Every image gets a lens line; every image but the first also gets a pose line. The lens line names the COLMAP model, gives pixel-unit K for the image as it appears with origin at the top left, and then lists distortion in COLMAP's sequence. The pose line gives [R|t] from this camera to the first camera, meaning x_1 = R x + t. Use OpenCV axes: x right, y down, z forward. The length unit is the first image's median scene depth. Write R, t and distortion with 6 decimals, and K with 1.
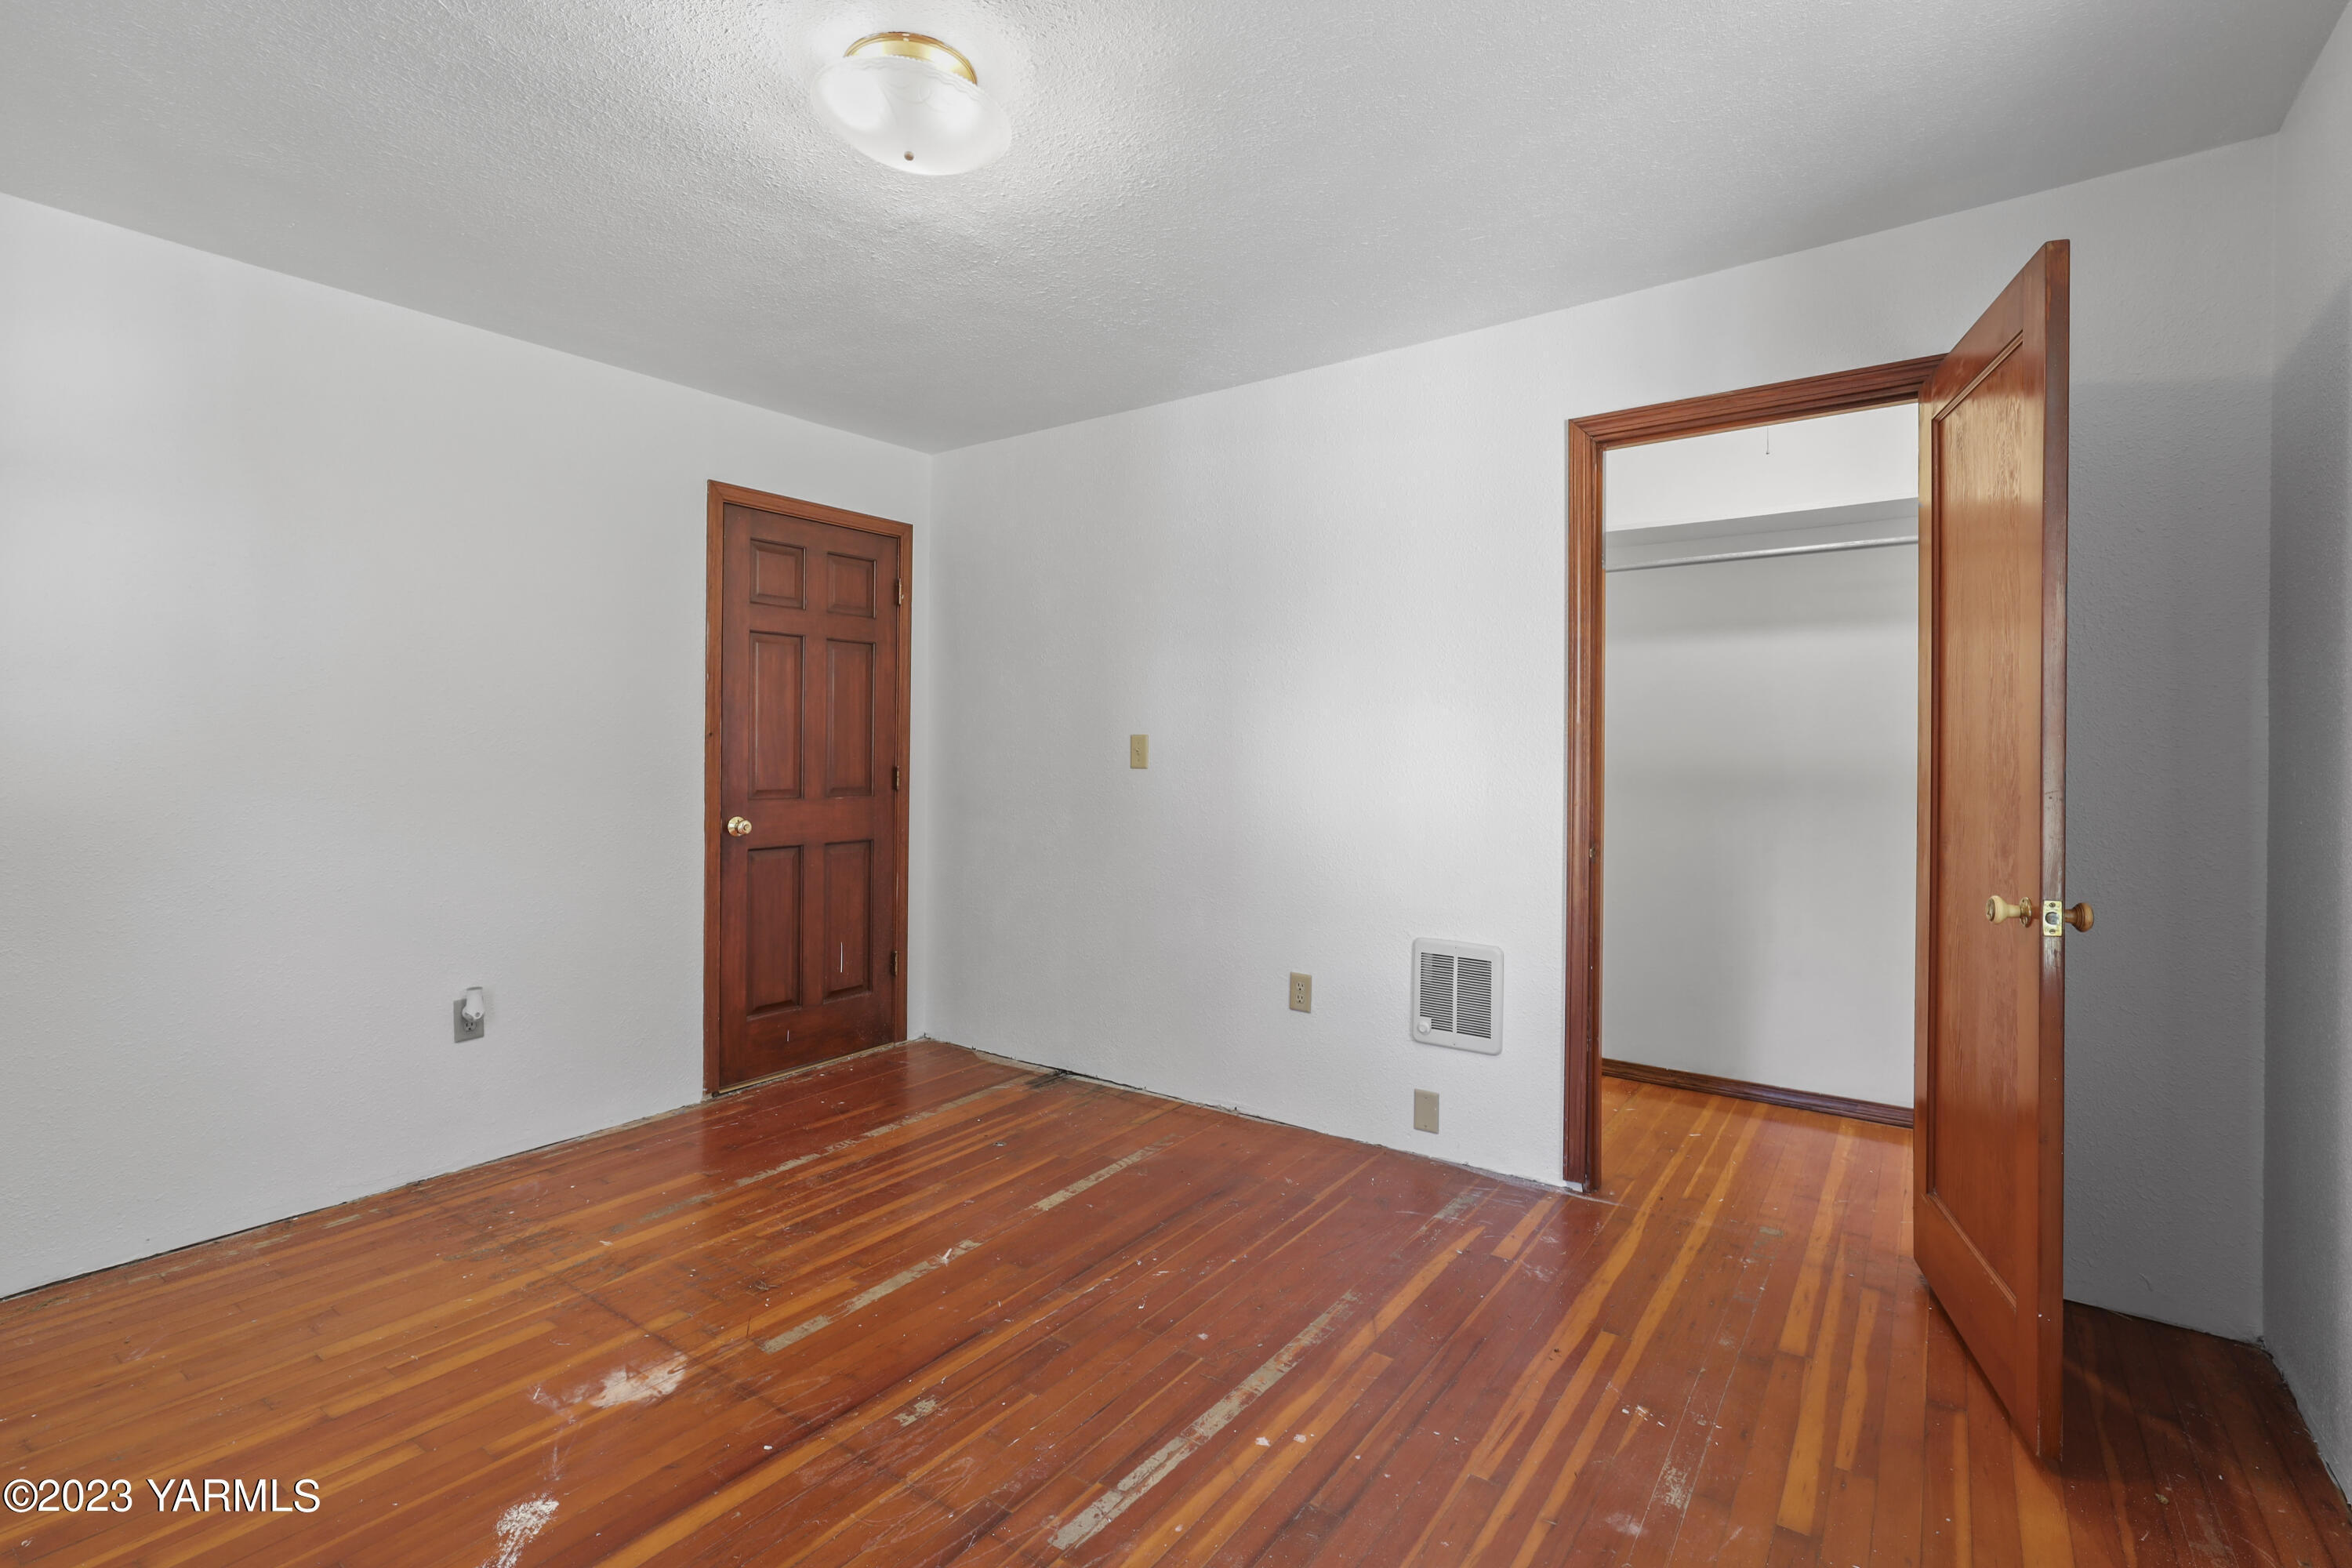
lens RADIAL K [[1071.7, 0, 1173.6], [0, 1071.7, 770.9], [0, 0, 1]] dist [-0.001719, 0.000390]
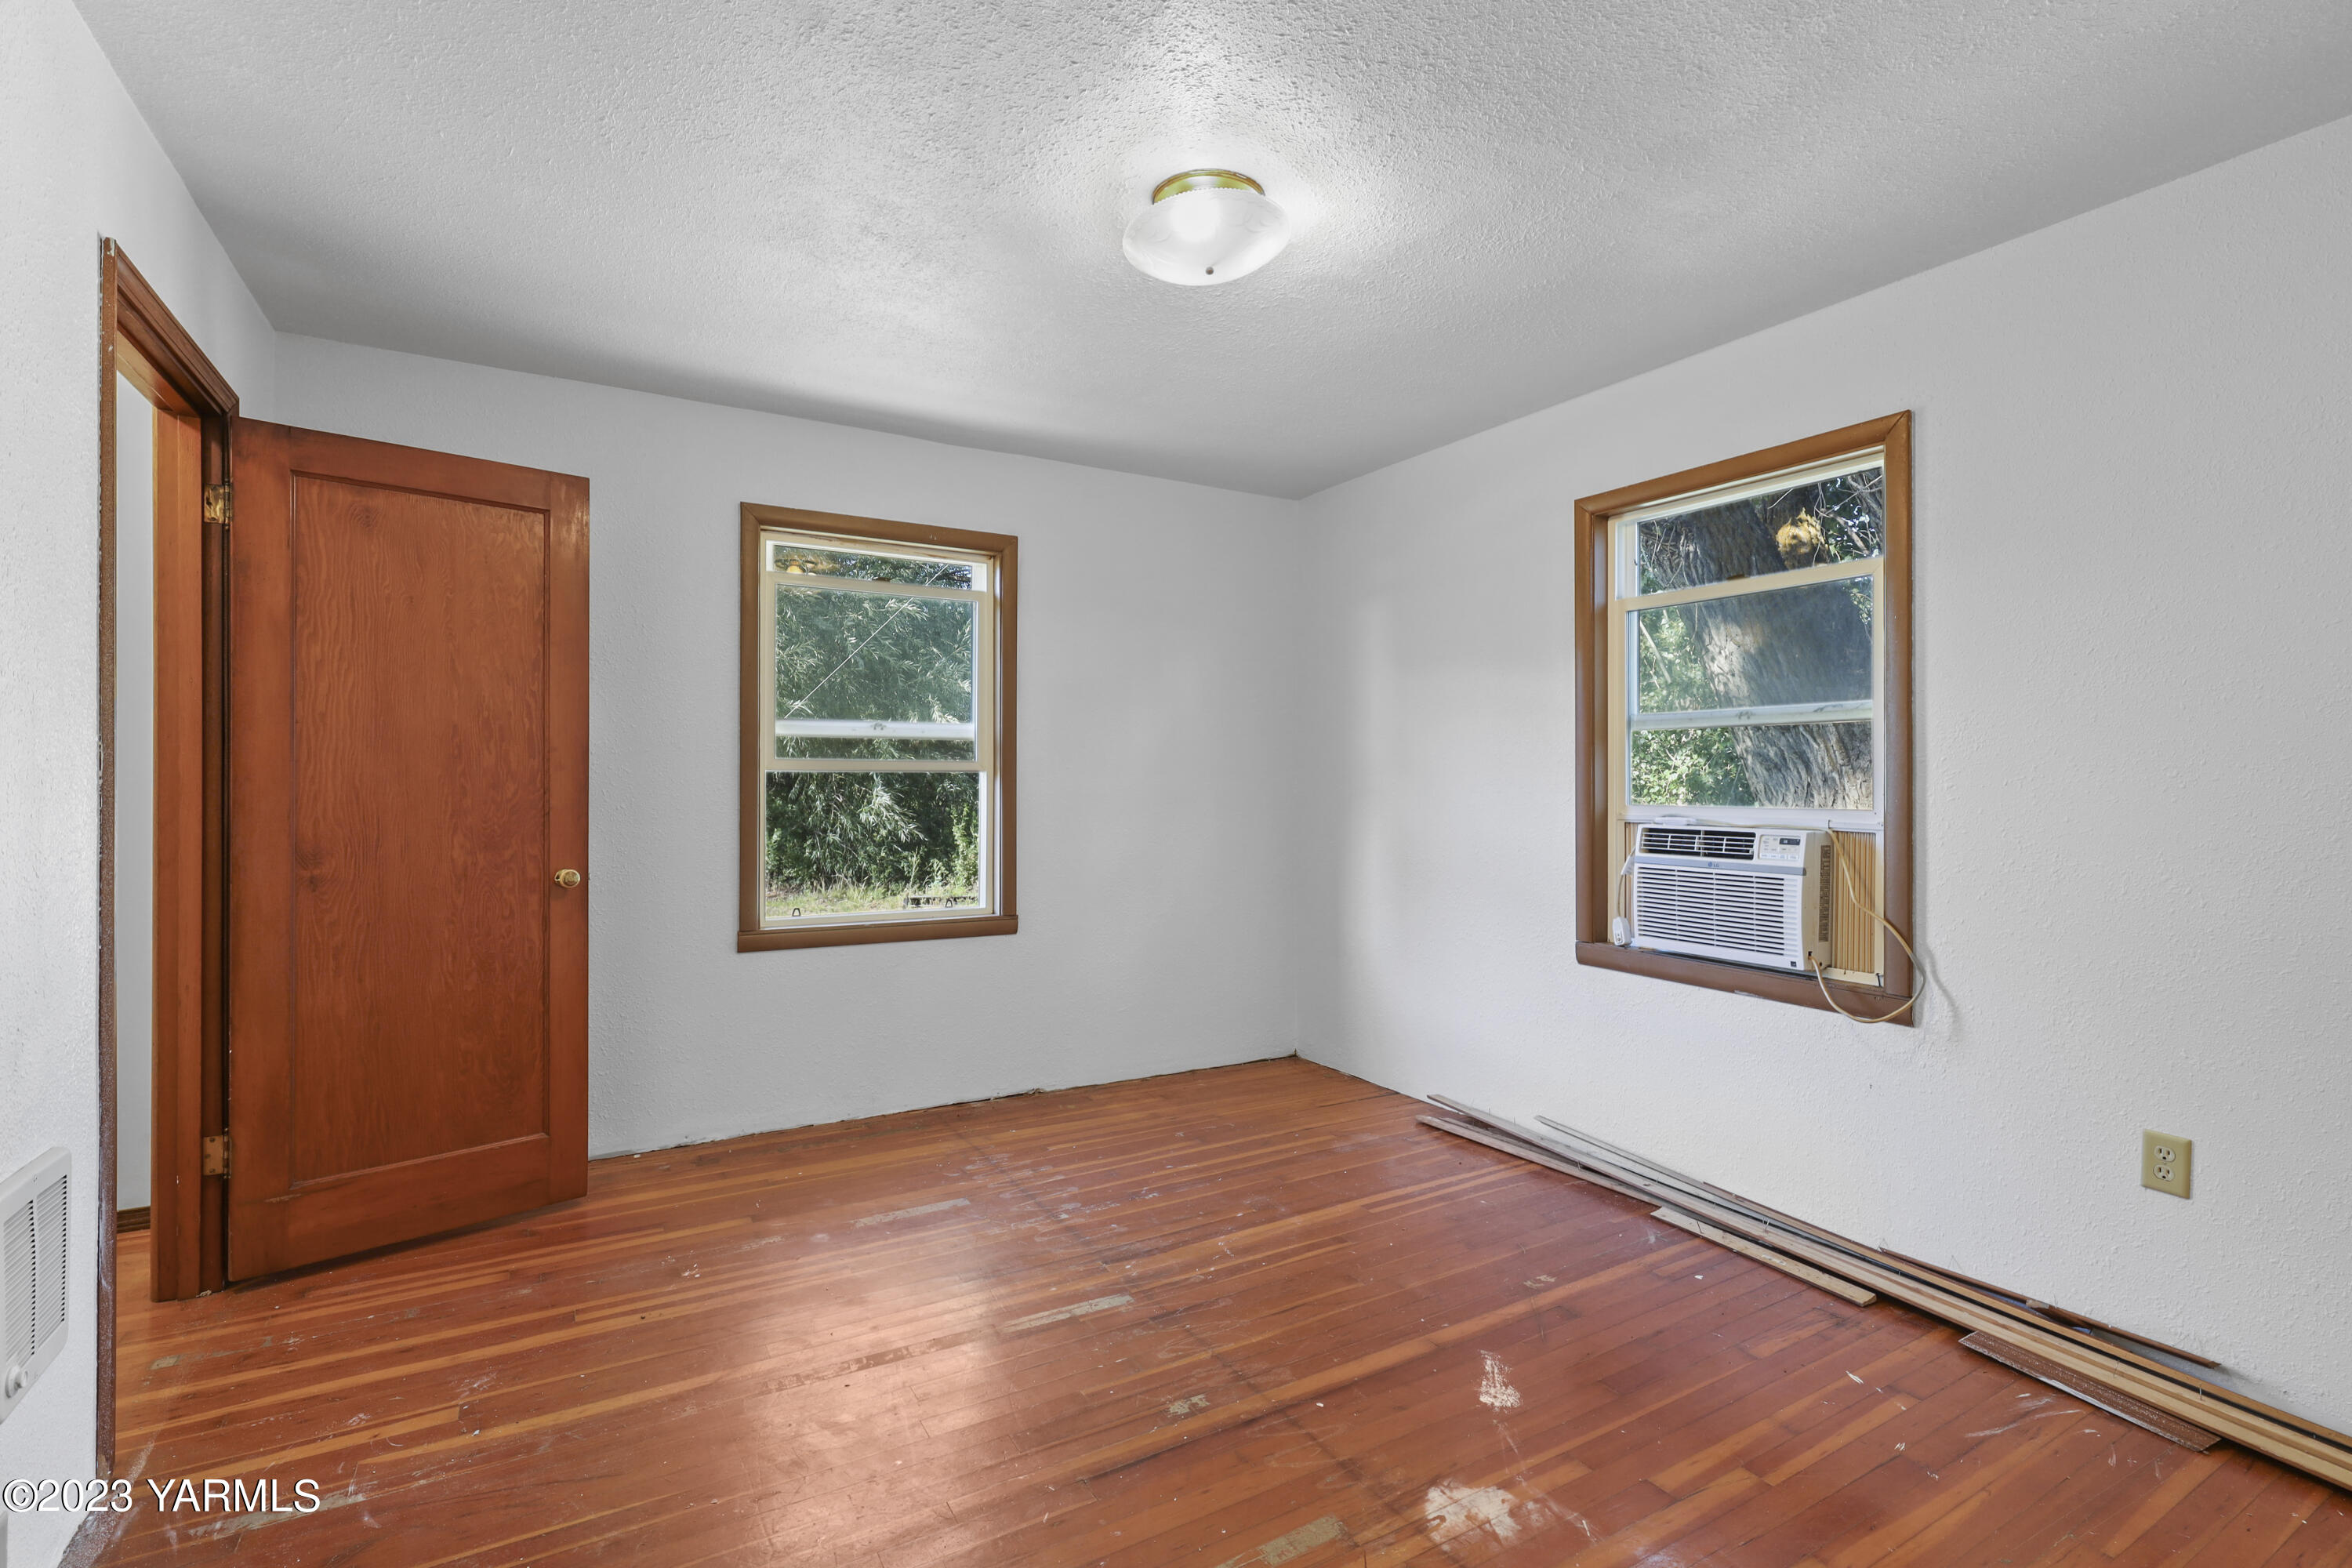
lens RADIAL K [[1071.7, 0, 1179.0], [0, 1071.7, 777.3], [0, 0, 1]] dist [-0.001719, 0.000390]
pose [[-0.914330, -0.004892, 0.404941, -0.658019], [-0.000873, 0.999949, 0.010110, -0.034100], [-0.404970, 0.008891, -0.914287, 1.968558]]
